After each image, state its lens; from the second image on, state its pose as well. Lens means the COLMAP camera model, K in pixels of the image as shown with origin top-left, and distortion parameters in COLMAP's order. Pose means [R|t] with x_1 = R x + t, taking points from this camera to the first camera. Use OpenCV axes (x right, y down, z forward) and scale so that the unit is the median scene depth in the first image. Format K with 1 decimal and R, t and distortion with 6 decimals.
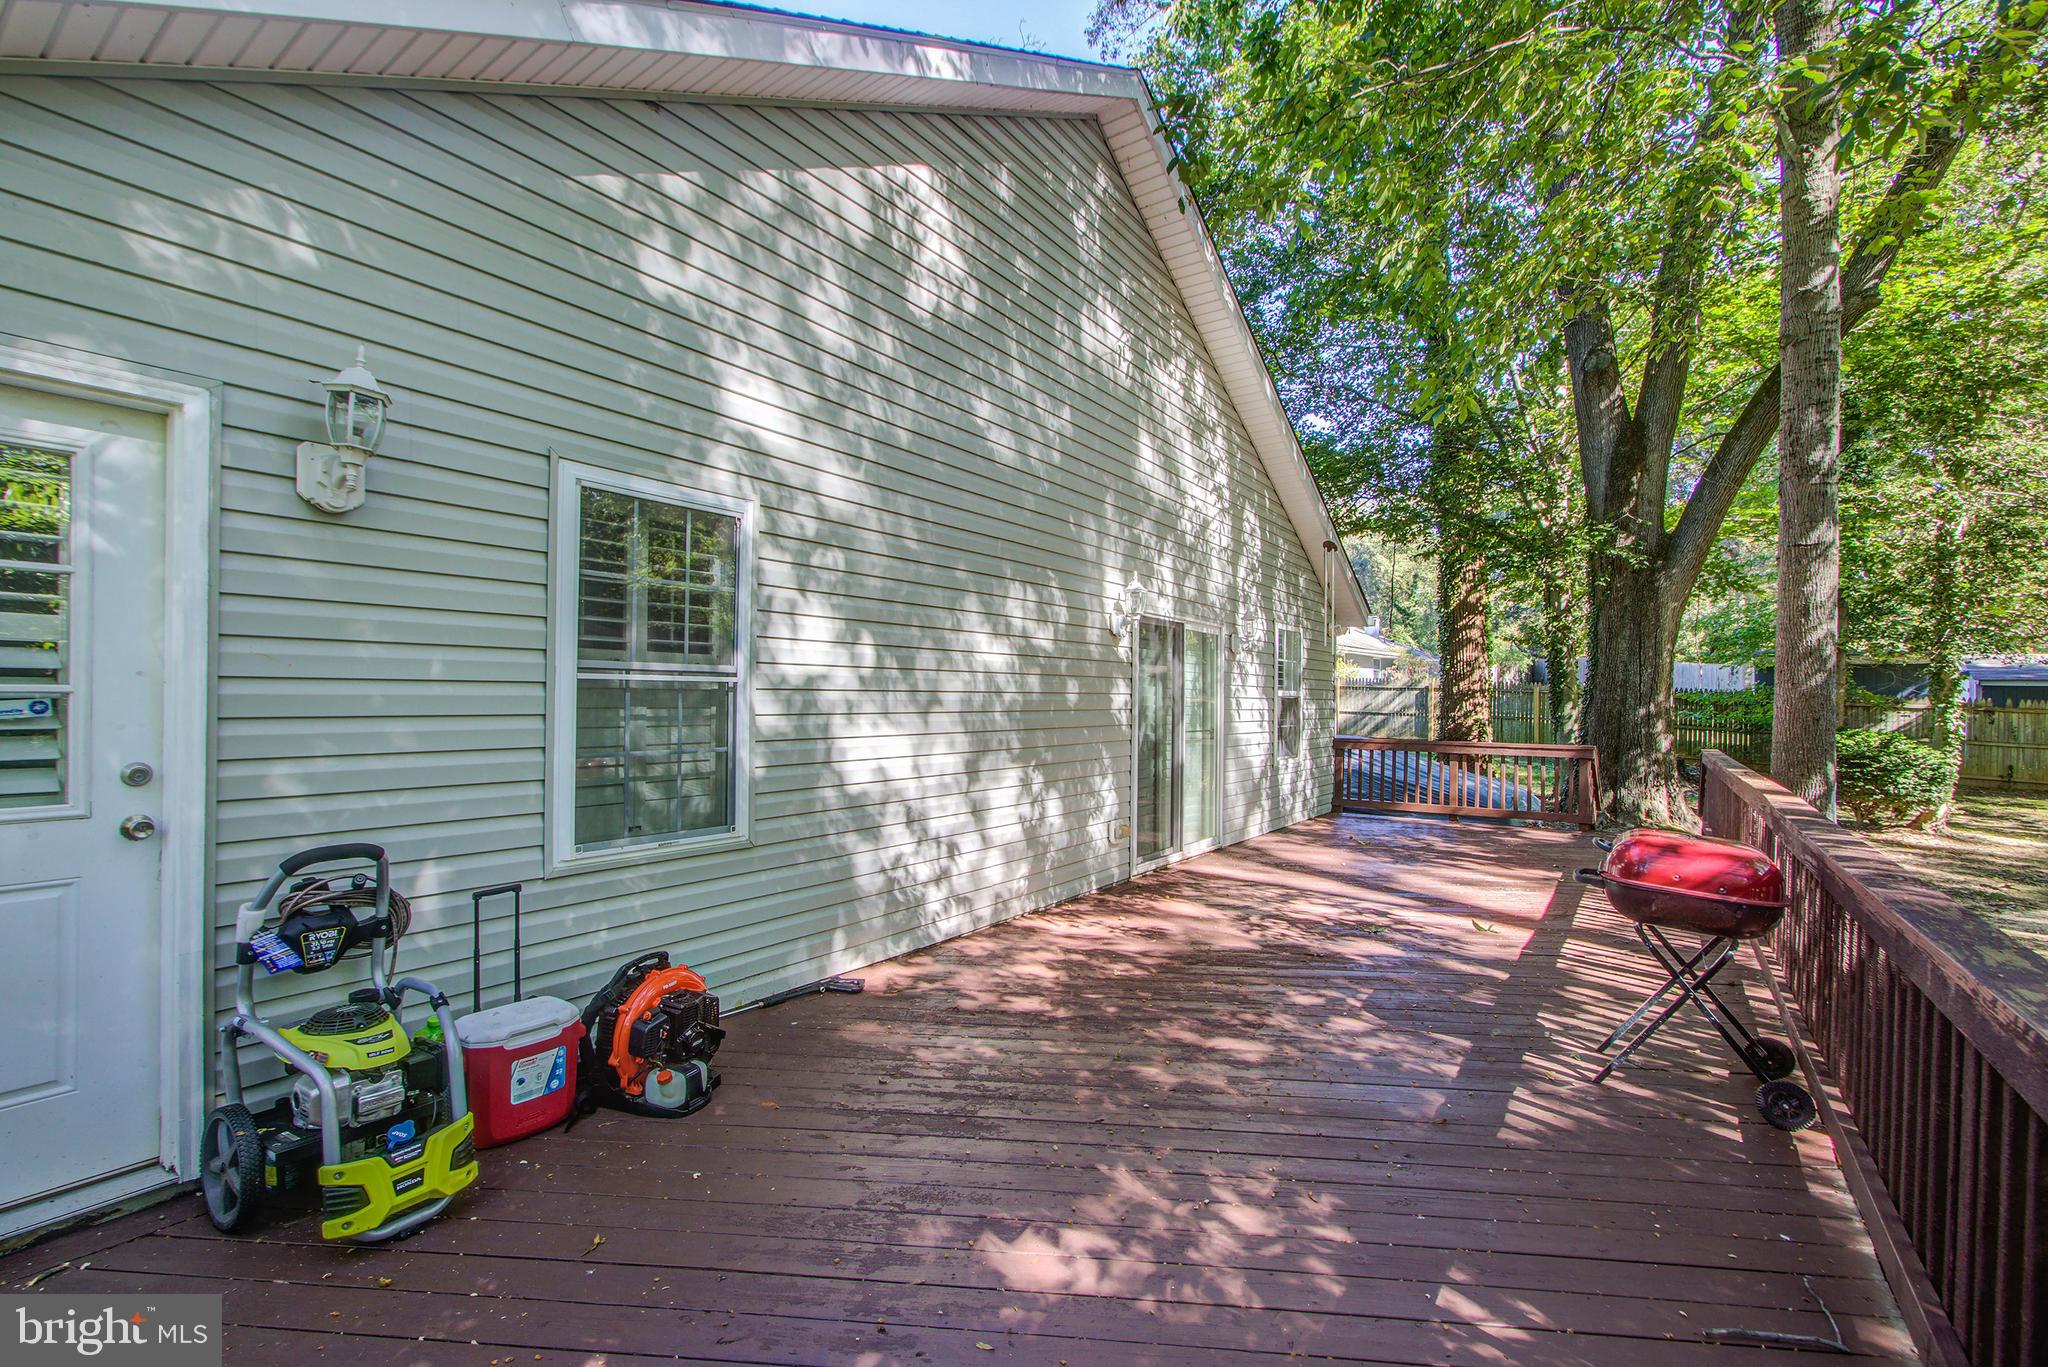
lens RADIAL K [[918.0, 0, 1013.6], [0, 918.0, 704.0], [0, 0, 1]] dist [0.007643, 0.000354]
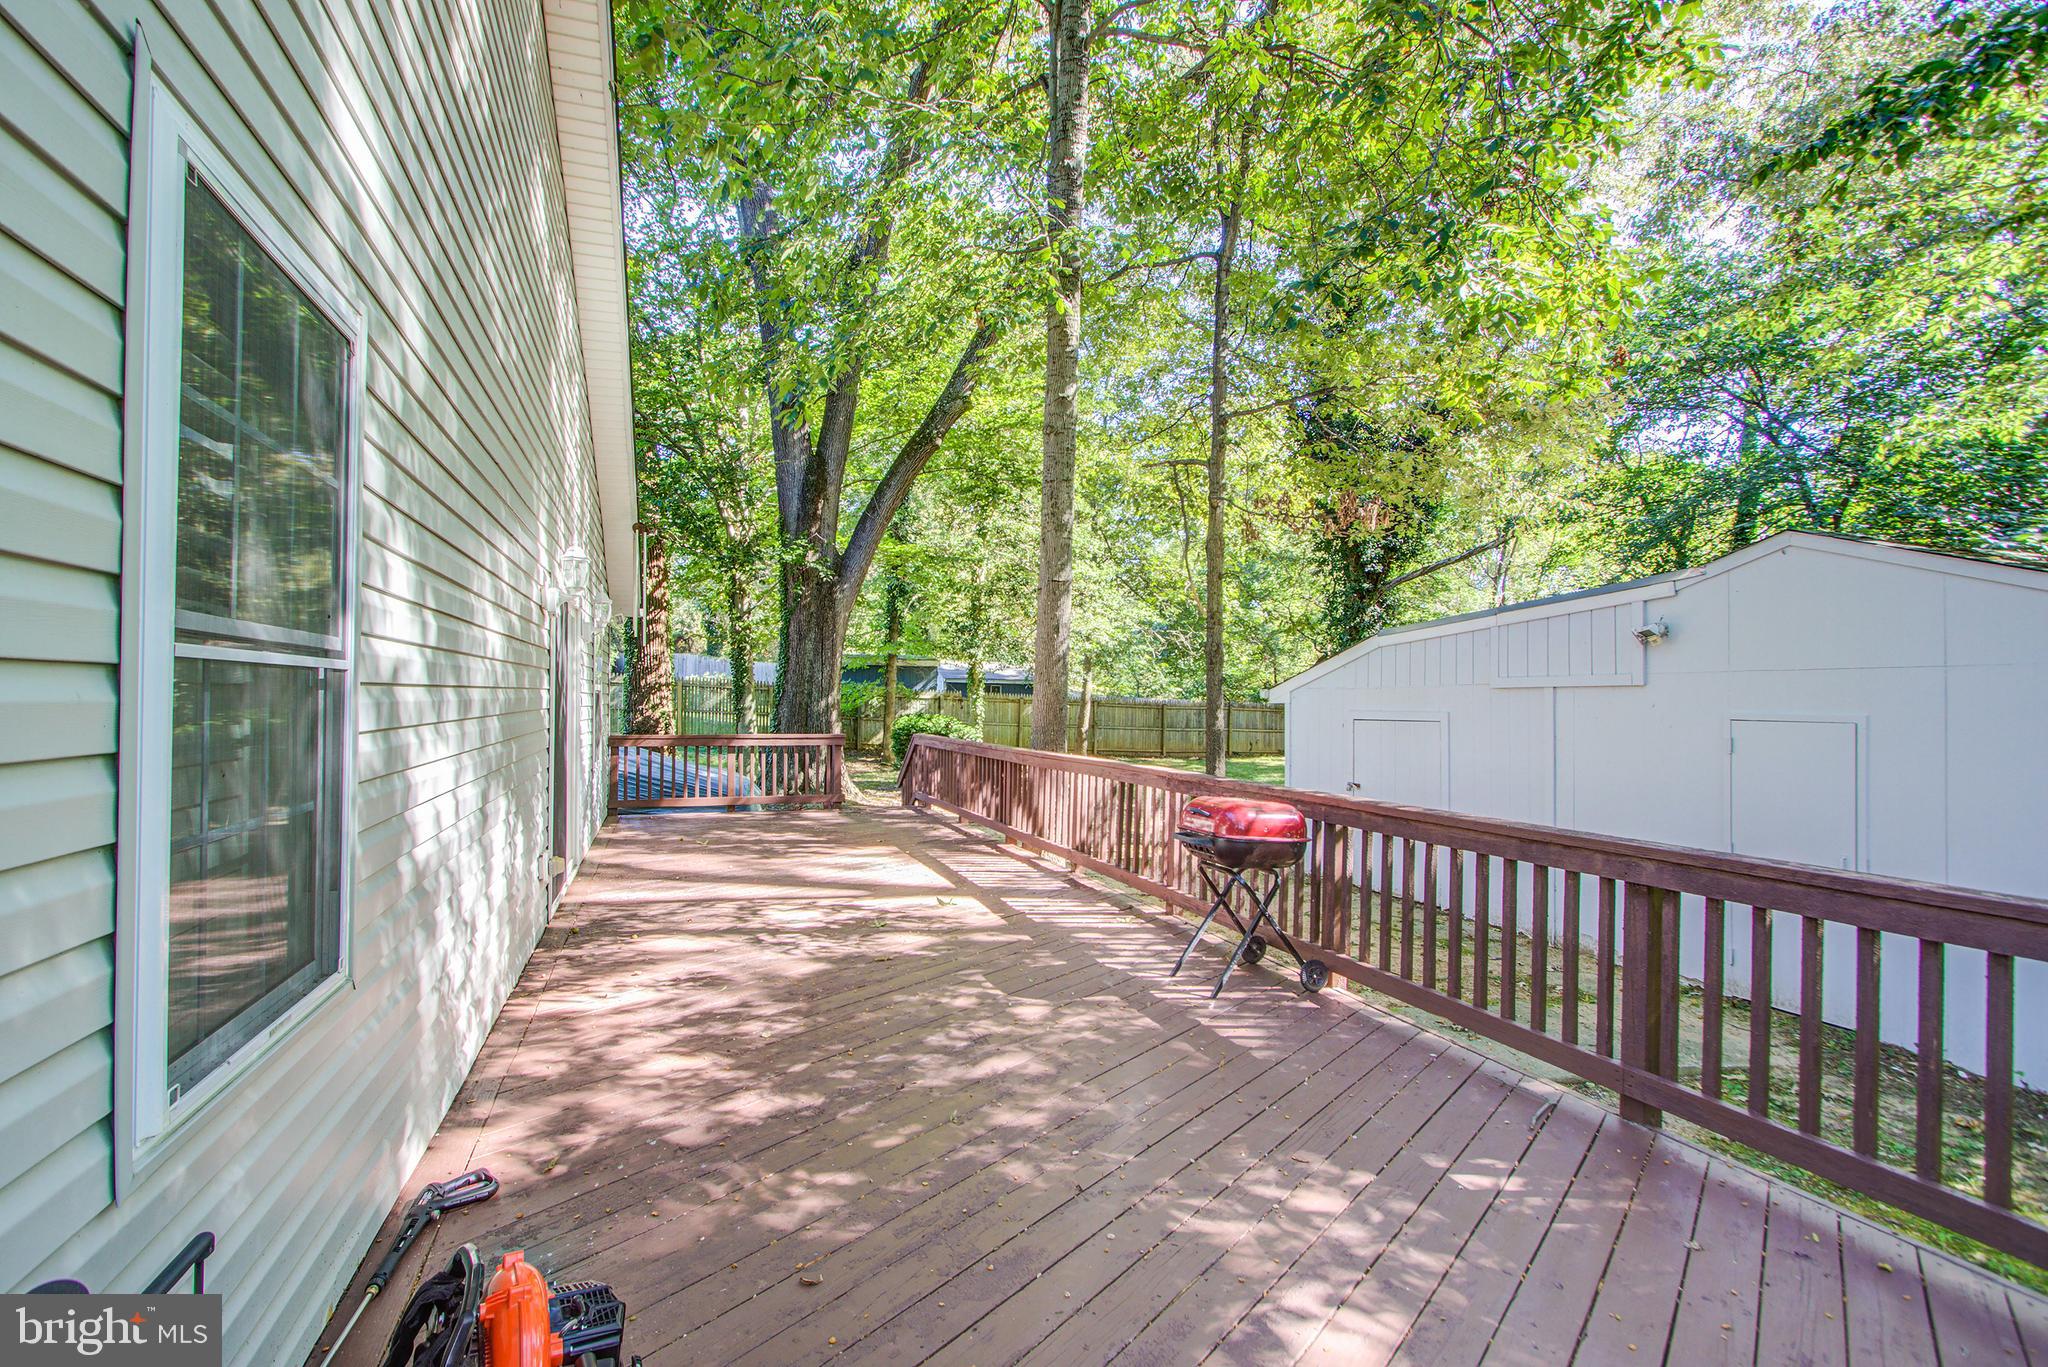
lens RADIAL K [[918.0, 0, 1016.6], [0, 918.0, 705.4], [0, 0, 1]] dist [0.007643, 0.000354]
pose [[0.602929, -0.011321, 0.797715, -0.336342], [0.003052, 0.999925, 0.011884, -0.006631], [-0.797789, -0.004731, 0.602918, 0.280067]]
